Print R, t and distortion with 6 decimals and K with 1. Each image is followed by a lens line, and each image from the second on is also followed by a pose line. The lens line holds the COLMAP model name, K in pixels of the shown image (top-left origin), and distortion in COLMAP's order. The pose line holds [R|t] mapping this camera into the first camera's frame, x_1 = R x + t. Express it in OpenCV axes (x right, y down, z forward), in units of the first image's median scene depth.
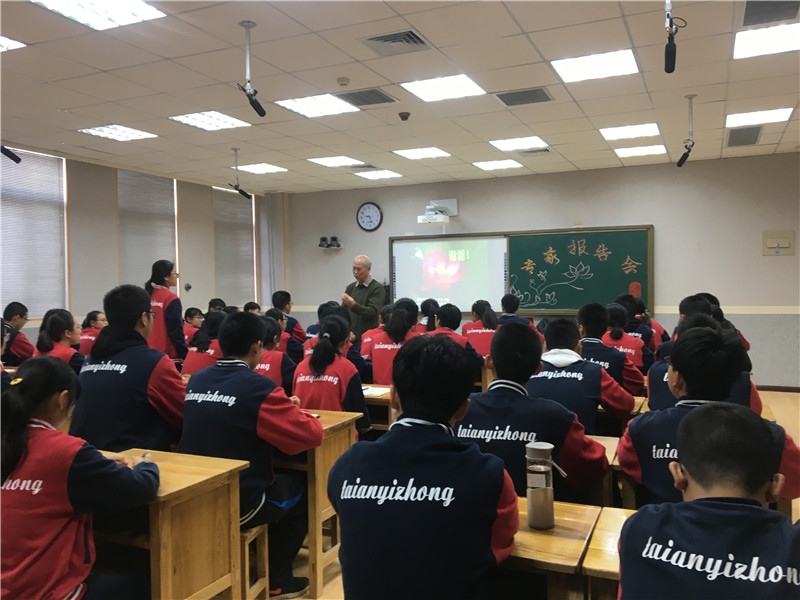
lens RADIAL K [[671.2, 0, 400.0], [0, 671.2, 300.0], [0, 0, 1]] dist [0.101373, -0.144059]
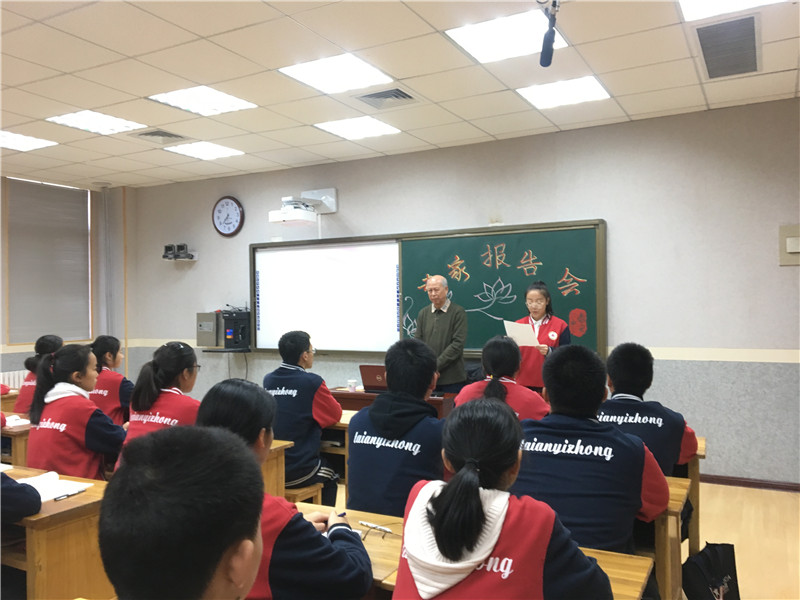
lens RADIAL K [[691.7, 0, 391.1], [0, 691.7, 300.1], [0, 0, 1]] dist [0.095964, -0.007864]
pose [[0.996259, 0.000206, -0.086422, 0.230623], [-0.003074, 0.999449, -0.033051, -0.012529], [0.086368, 0.033193, 0.995710, 0.332183]]
